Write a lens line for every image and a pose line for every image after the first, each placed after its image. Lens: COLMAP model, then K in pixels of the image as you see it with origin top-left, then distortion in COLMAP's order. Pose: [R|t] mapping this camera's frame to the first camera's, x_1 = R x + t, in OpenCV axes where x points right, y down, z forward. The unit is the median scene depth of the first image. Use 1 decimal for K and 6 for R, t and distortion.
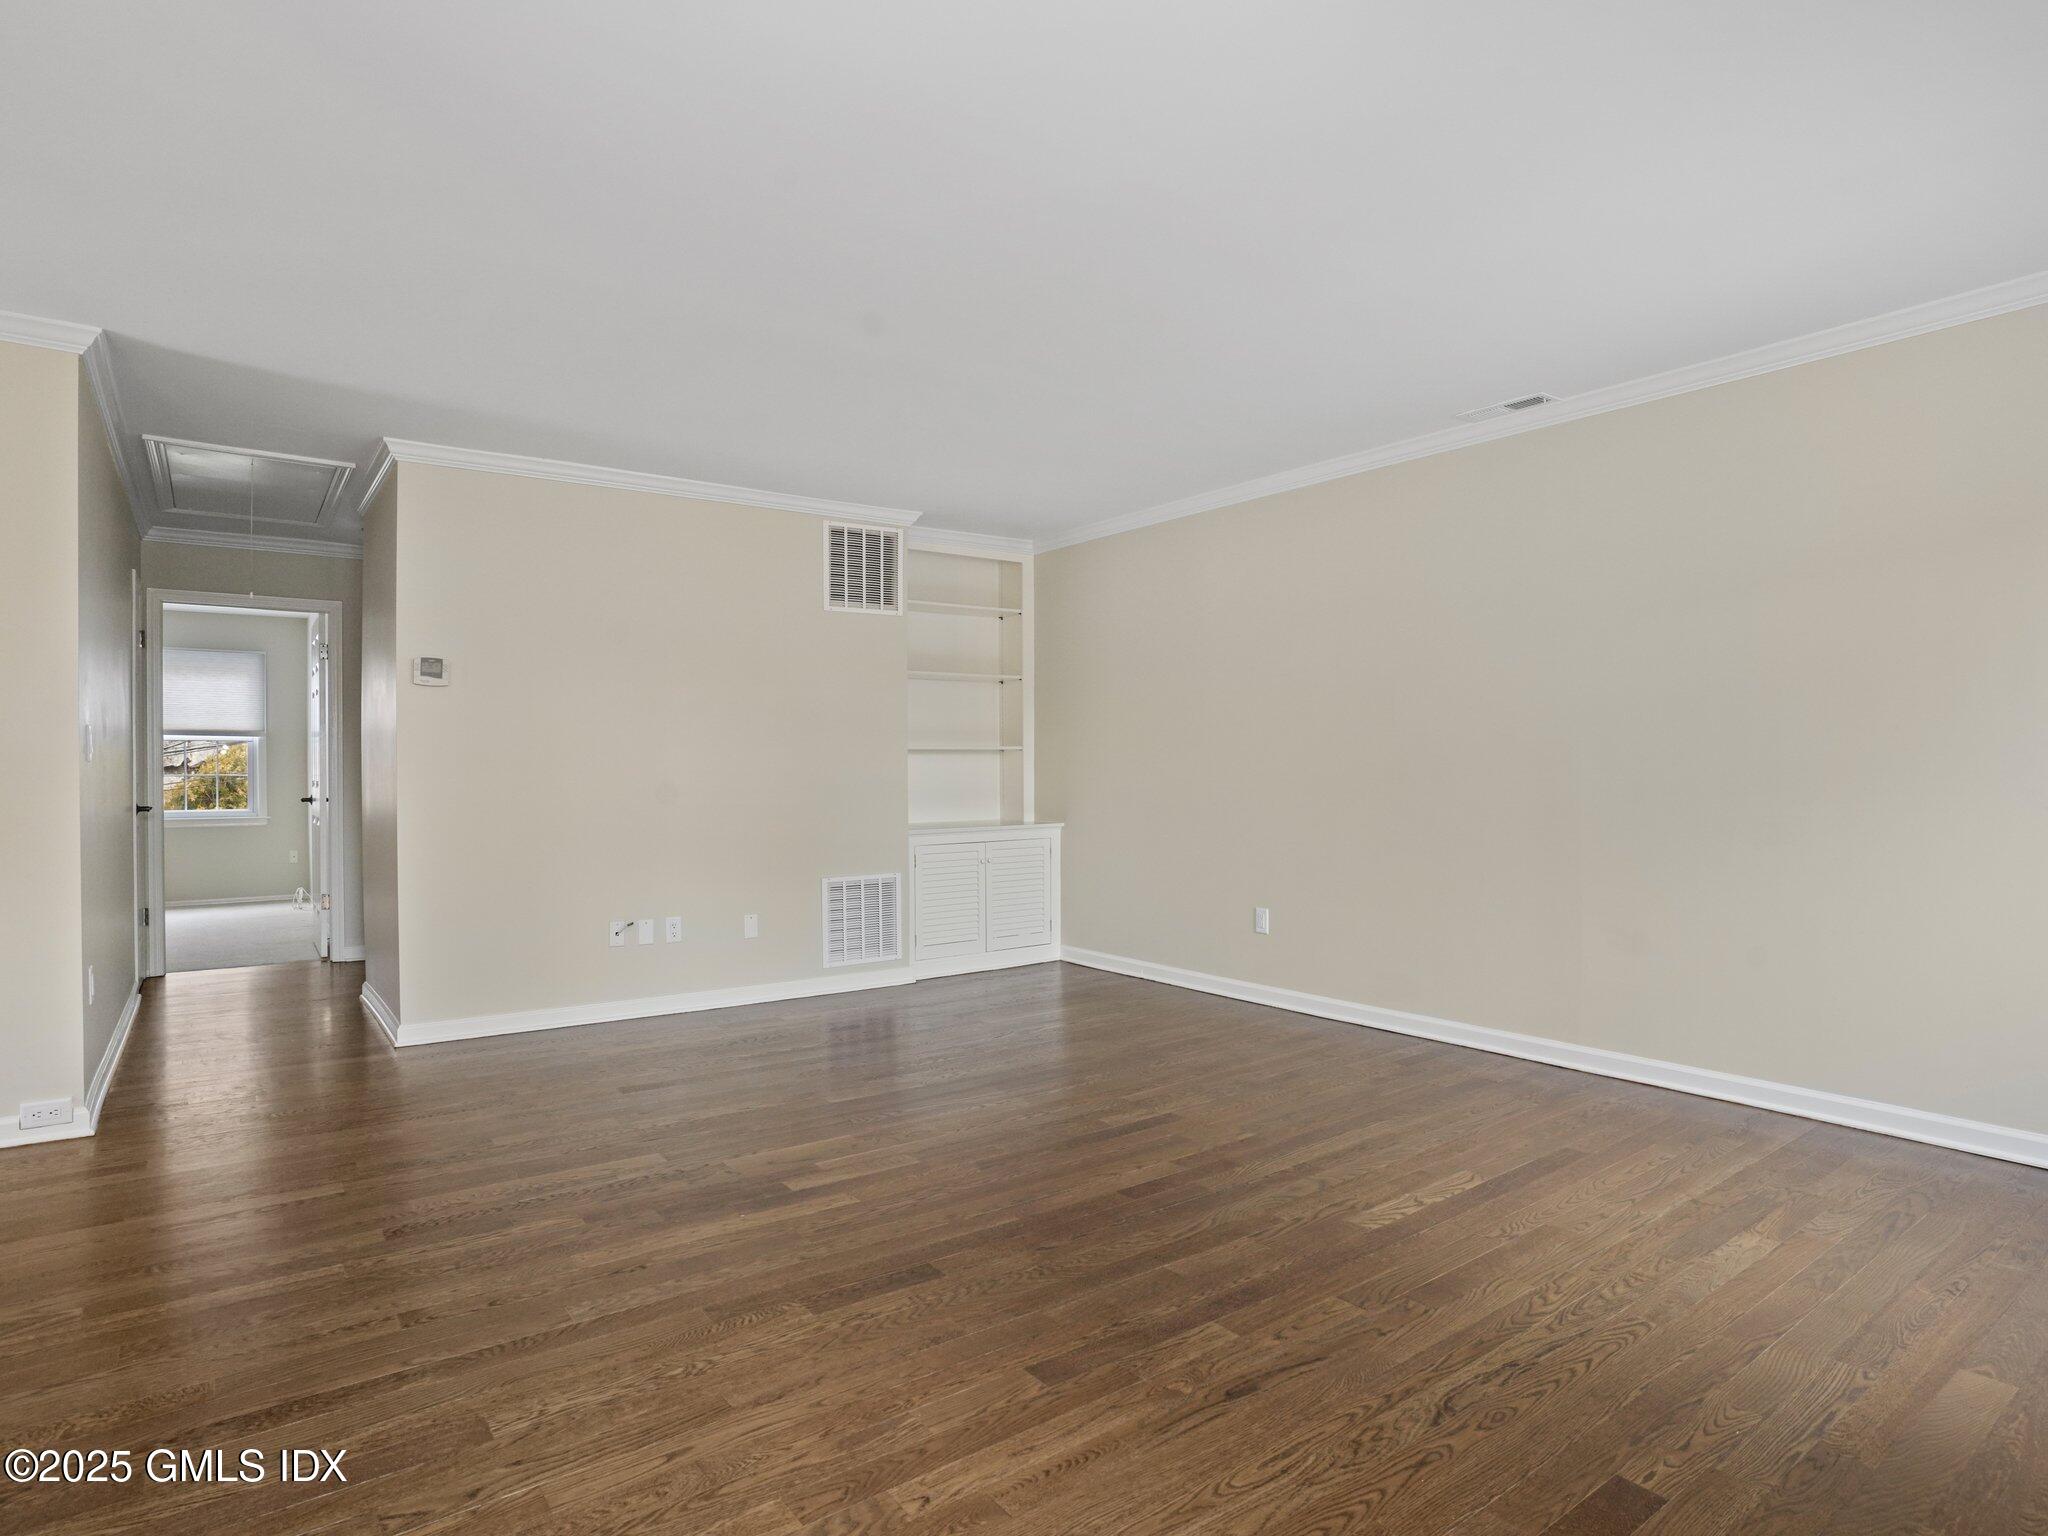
lens RADIAL K [[1133.5, 0, 1022.5], [0, 1133.5, 773.7], [0, 0, 1]] dist [-0.054514, 0.017111]
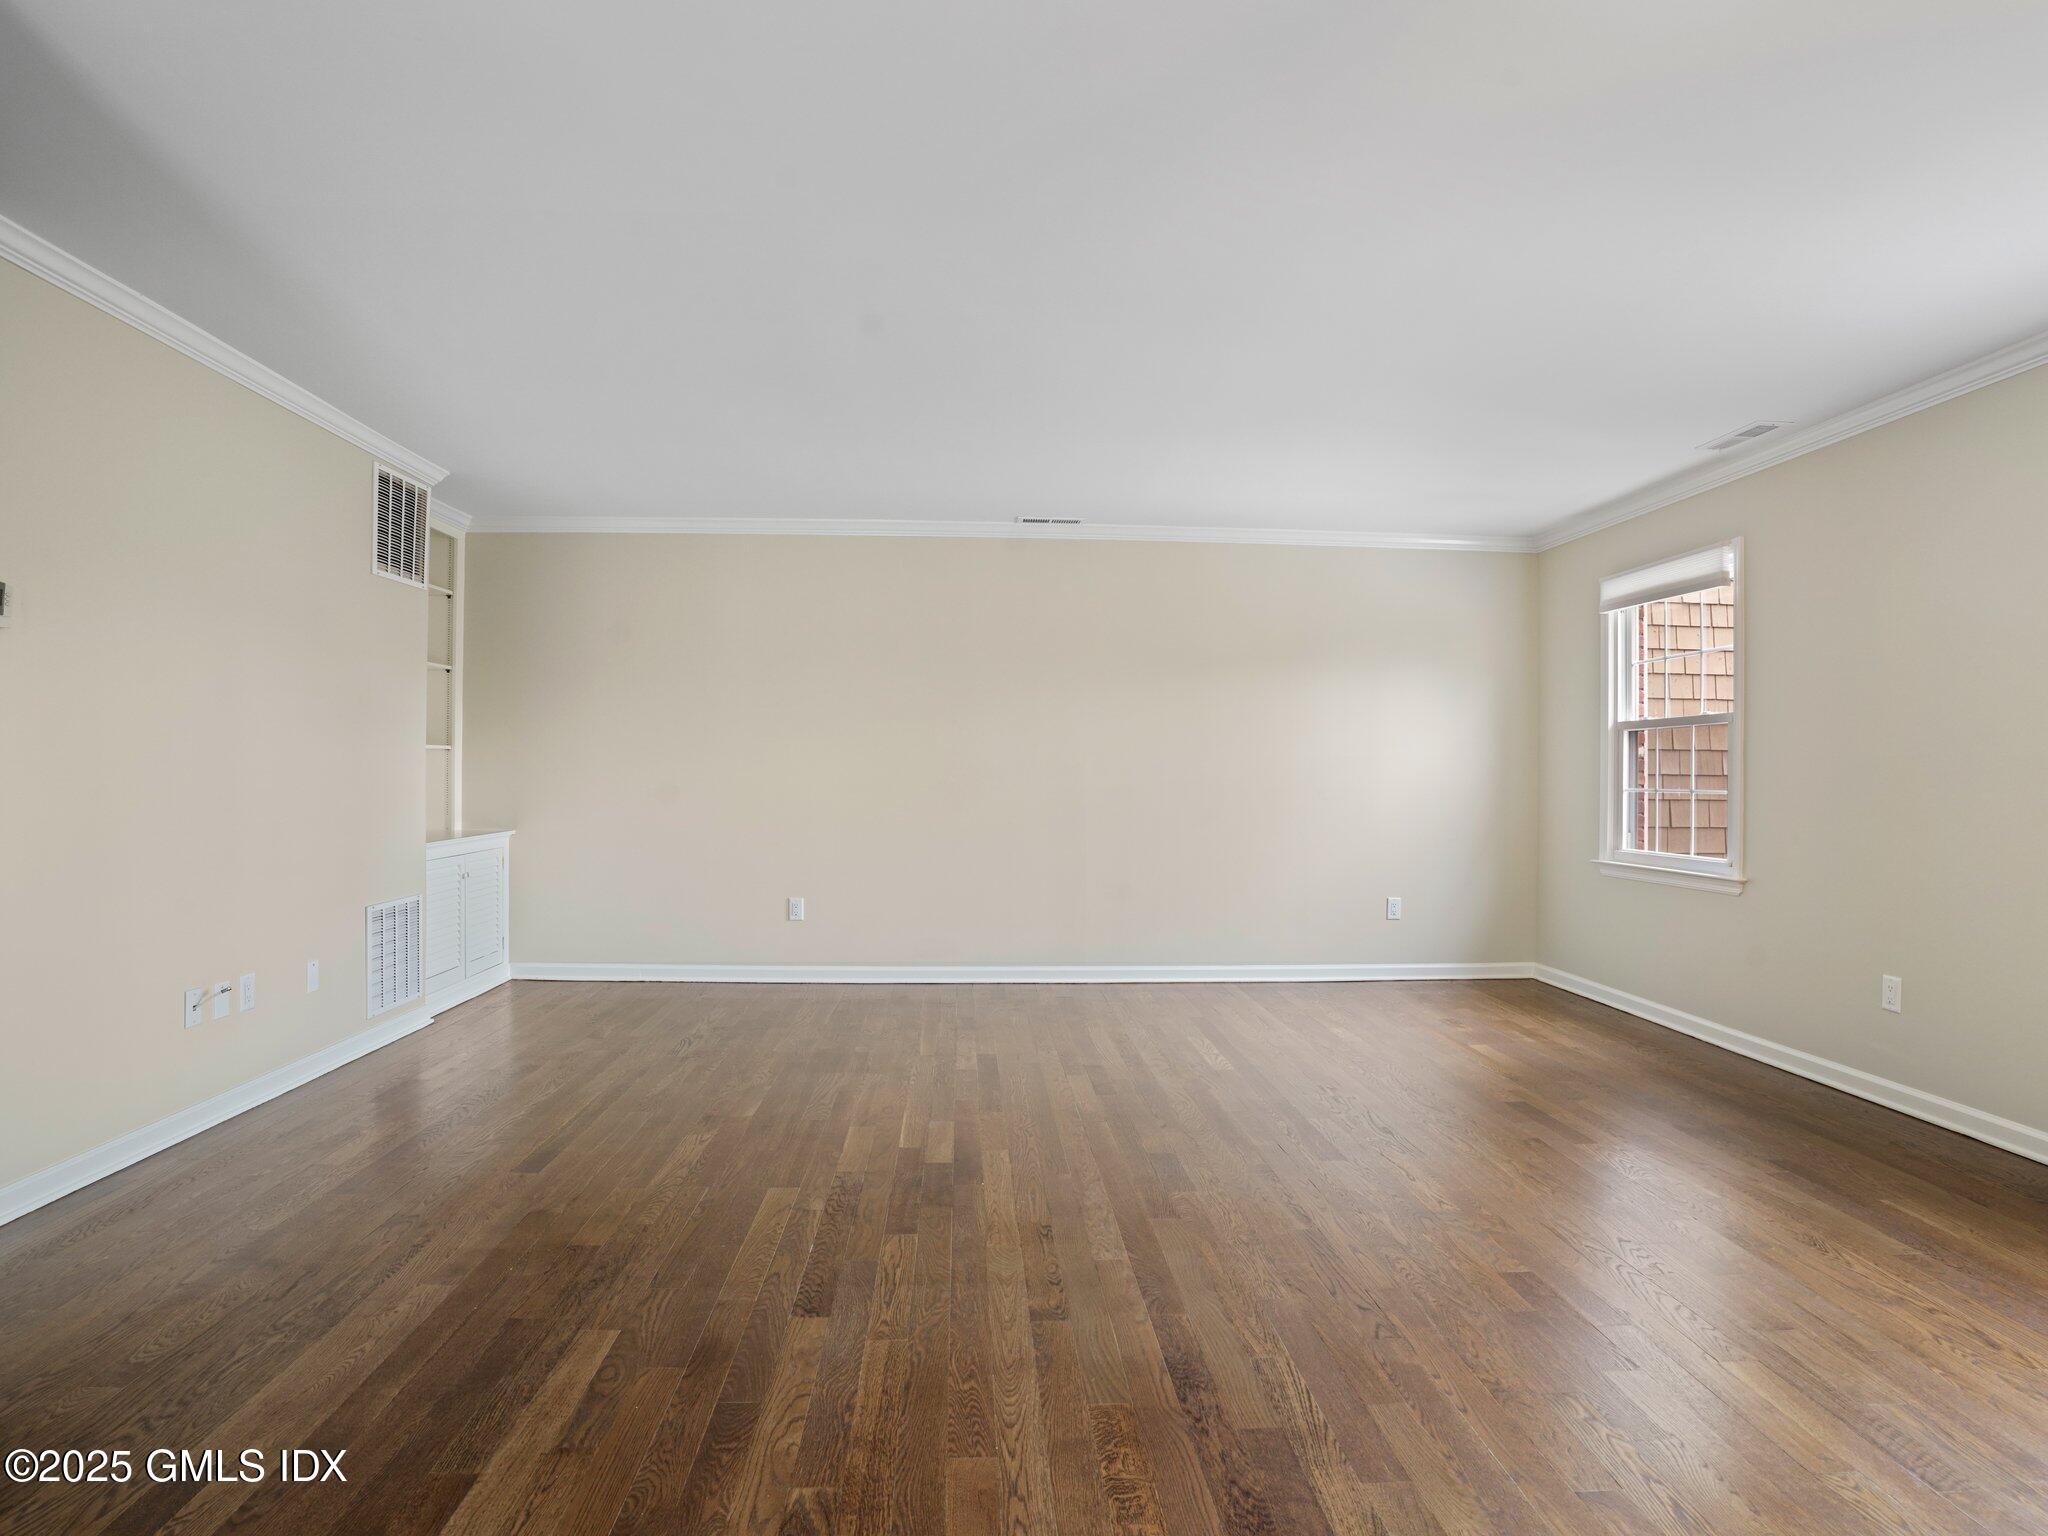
lens RADIAL K [[1133.5, 0, 1017.6], [0, 1133.5, 768.7], [0, 0, 1]] dist [-0.054514, 0.017111]
pose [[0.542194, 0.012511, 0.840160, -0.583394], [-0.008500, 0.999920, -0.009404, -0.002563], [-0.840210, -0.002042, 0.542257, 0.184178]]
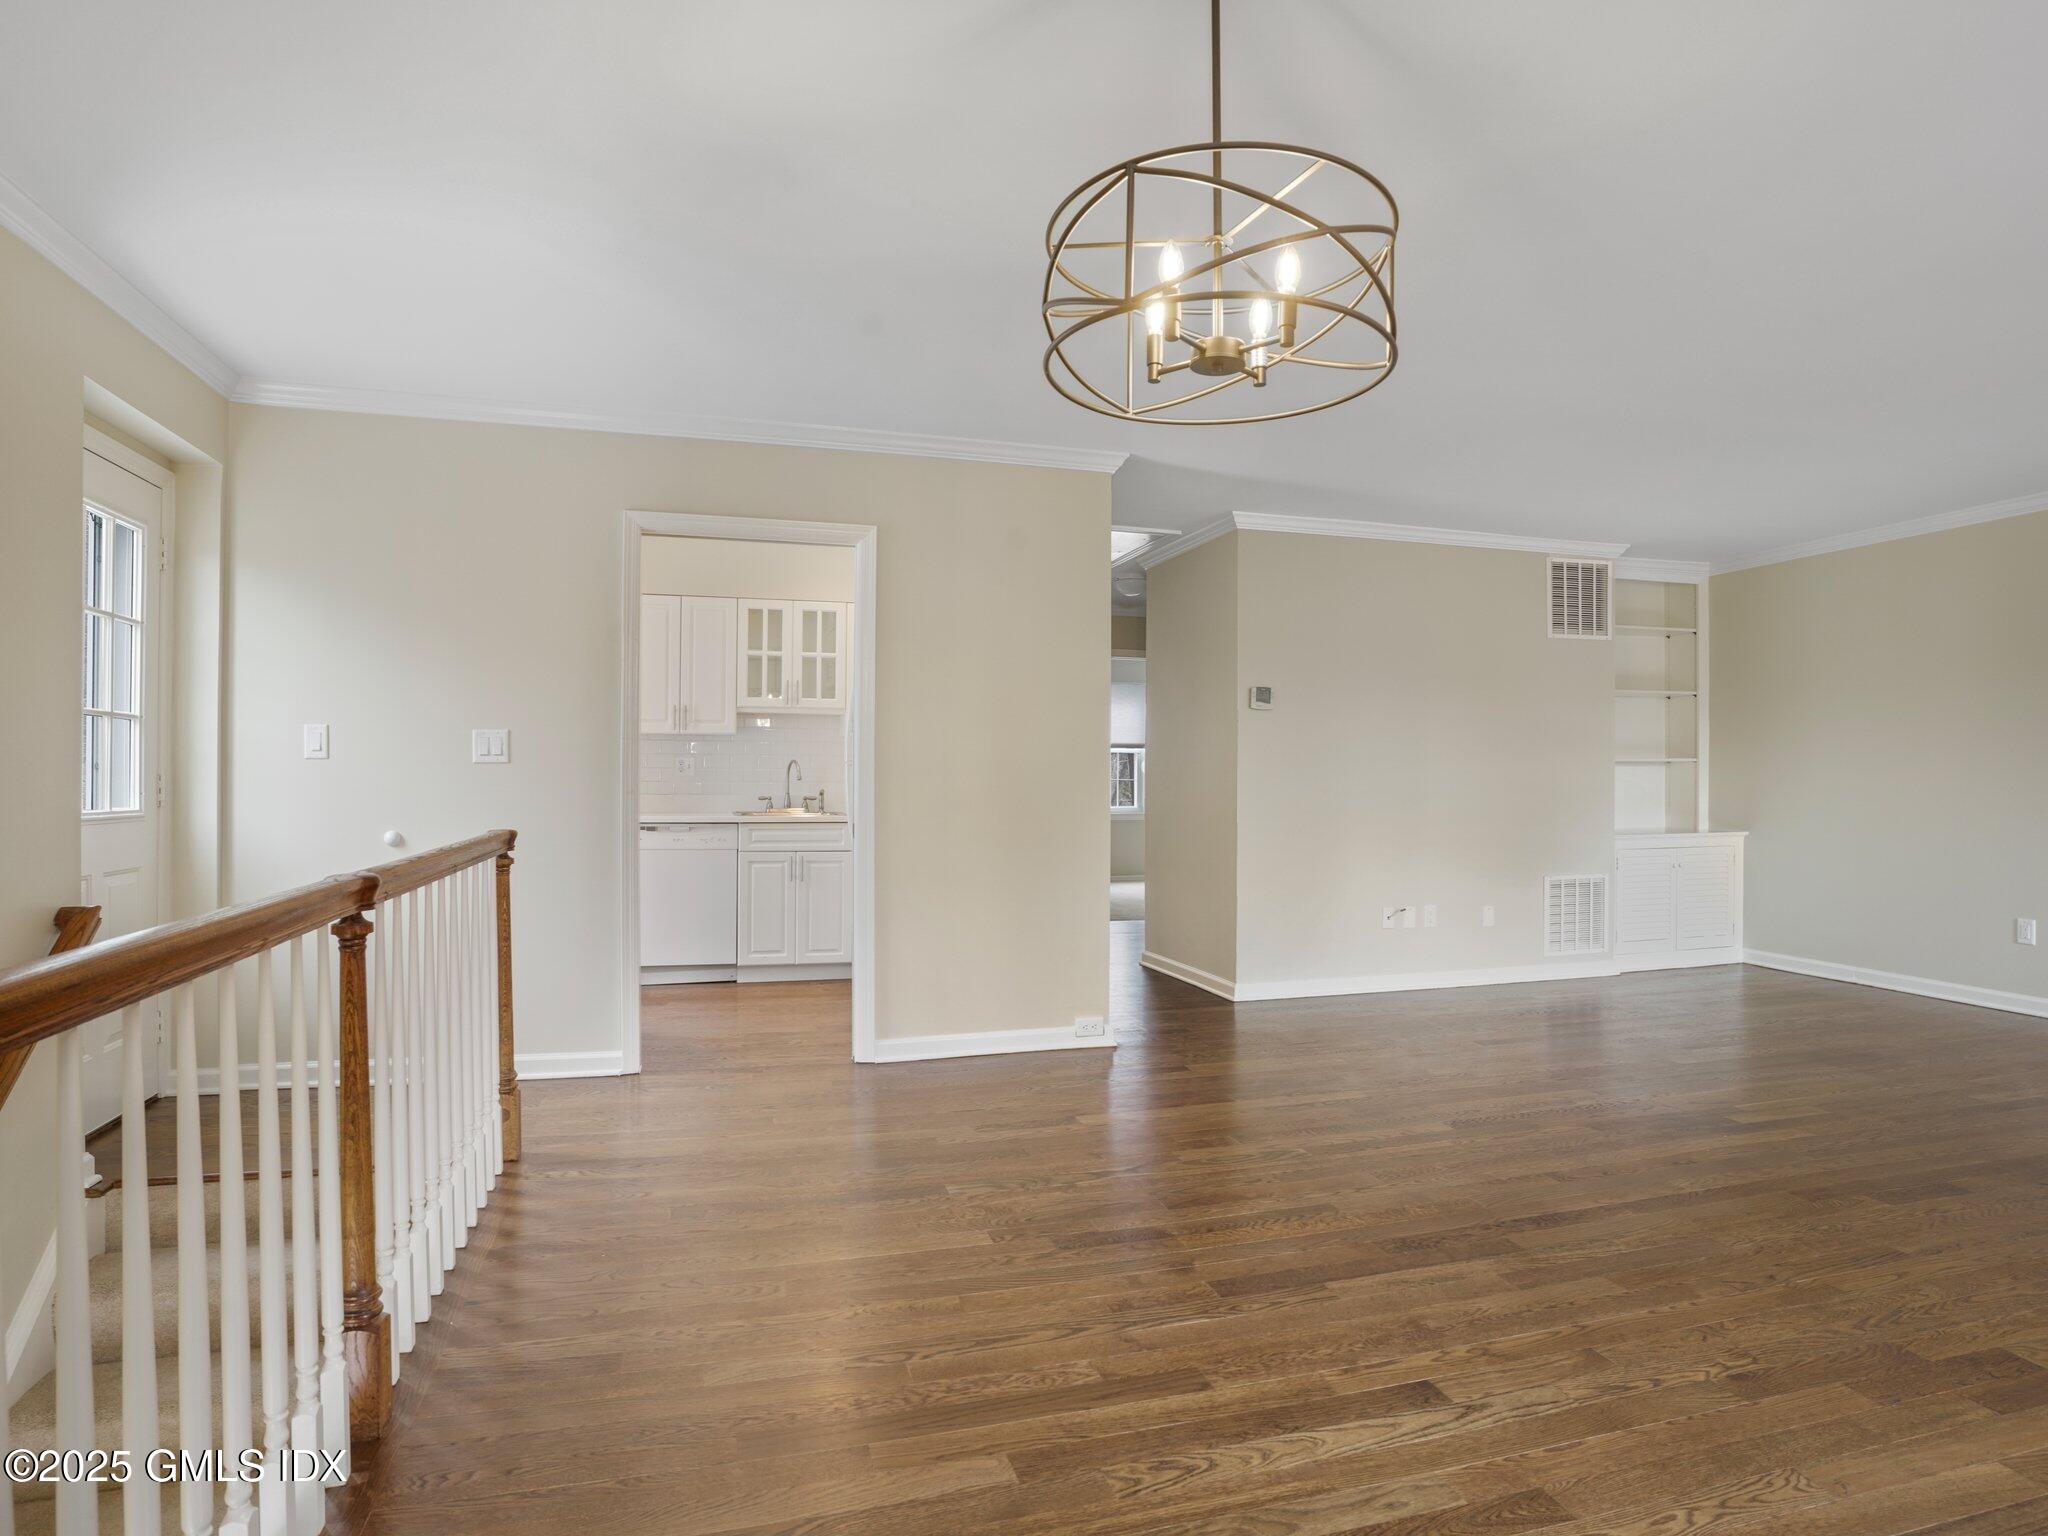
lens RADIAL K [[1133.5, 0, 1032.1], [0, 1133.5, 778.7], [0, 0, 1]] dist [-0.054514, 0.017111]
pose [[0.945500, 0.006971, -0.325547, -0.292938], [-0.007440, 0.999972, -0.000194, -0.000445], [0.325537, 0.002606, 0.945526, -0.214481]]
